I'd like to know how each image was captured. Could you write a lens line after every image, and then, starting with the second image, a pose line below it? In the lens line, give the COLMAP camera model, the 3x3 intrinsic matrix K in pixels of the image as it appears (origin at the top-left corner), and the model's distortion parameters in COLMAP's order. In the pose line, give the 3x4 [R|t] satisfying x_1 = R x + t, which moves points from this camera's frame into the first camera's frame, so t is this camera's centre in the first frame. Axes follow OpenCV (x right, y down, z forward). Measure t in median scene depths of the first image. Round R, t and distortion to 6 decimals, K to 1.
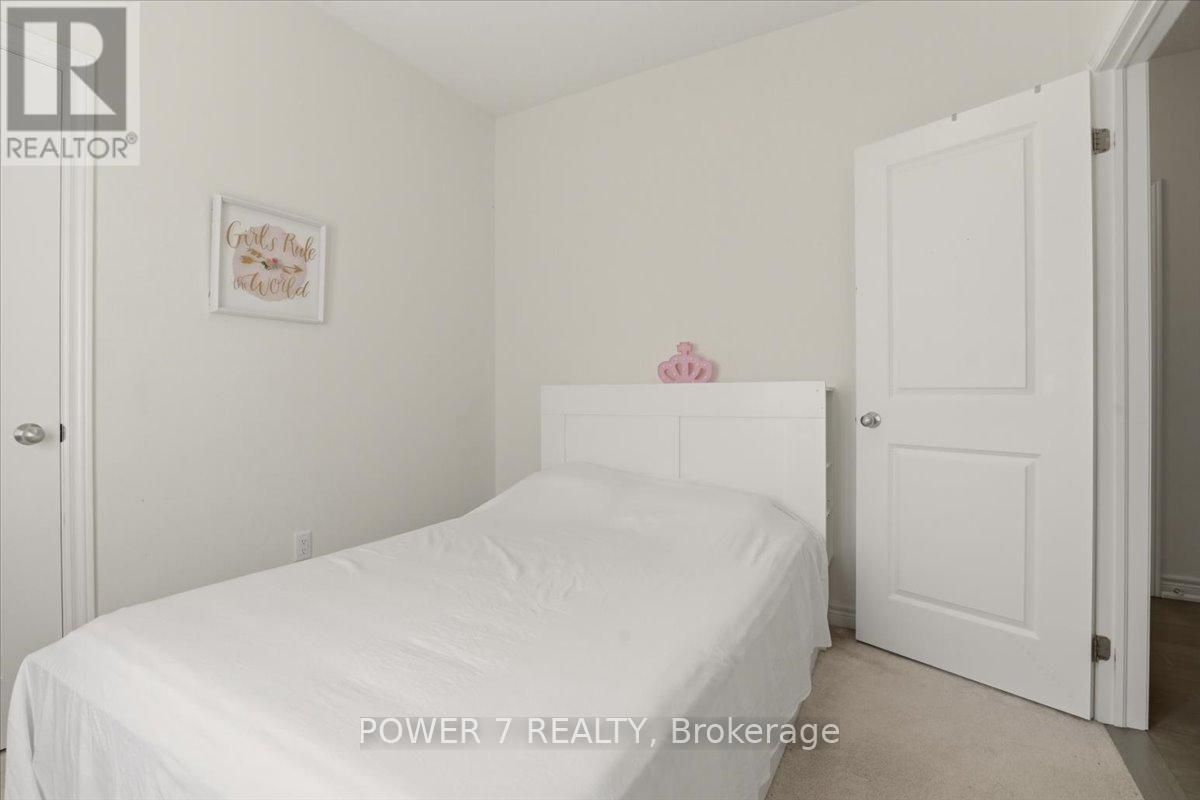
lens RADIAL K [[561.8, 0, 600.2], [0, 561.8, 388.3], [0, 0, 1]] dist [-0.015969, 0.000258]
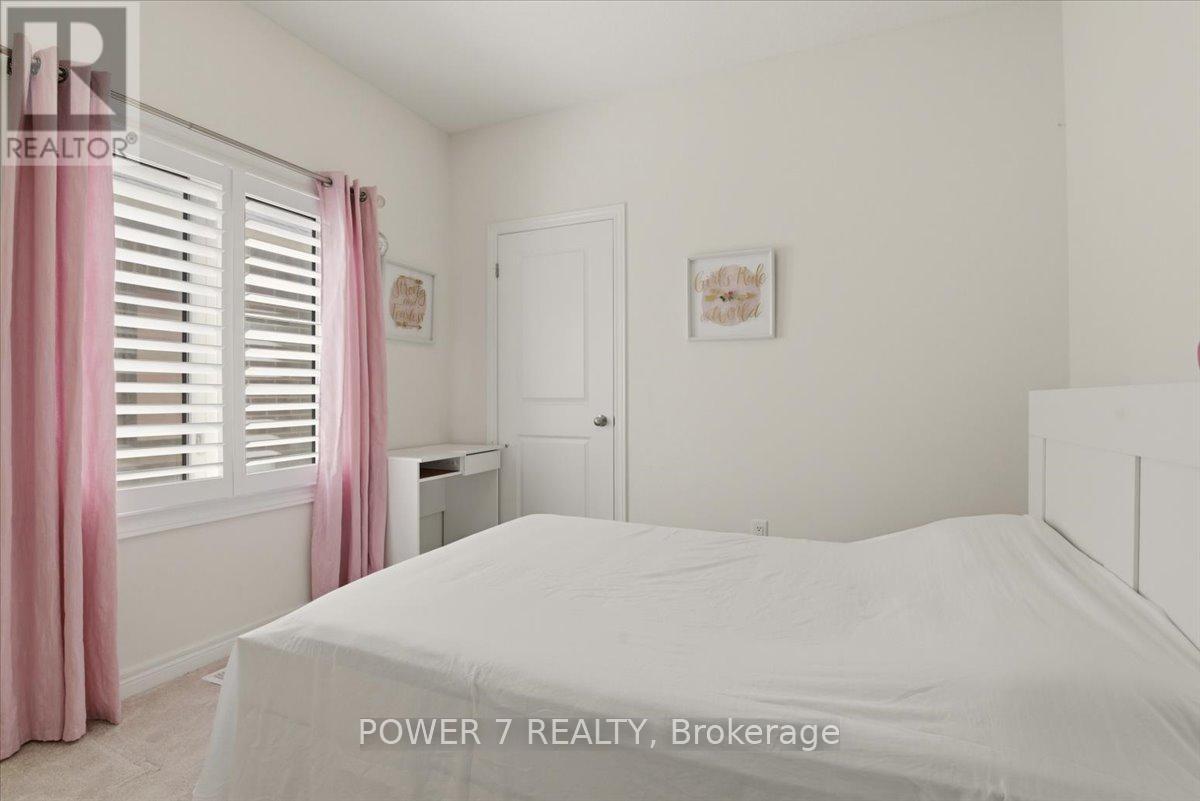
lens RADIAL K [[561.8, 0, 600.2], [0, 561.8, 388.8], [0, 0, 1]] dist [-0.015969, 0.000258]
pose [[0.123264, -0.008534, -0.992337, 0.622139], [0.008106, 0.999938, -0.007592, -0.008539], [0.992341, -0.007108, 0.123326, 0.559545]]
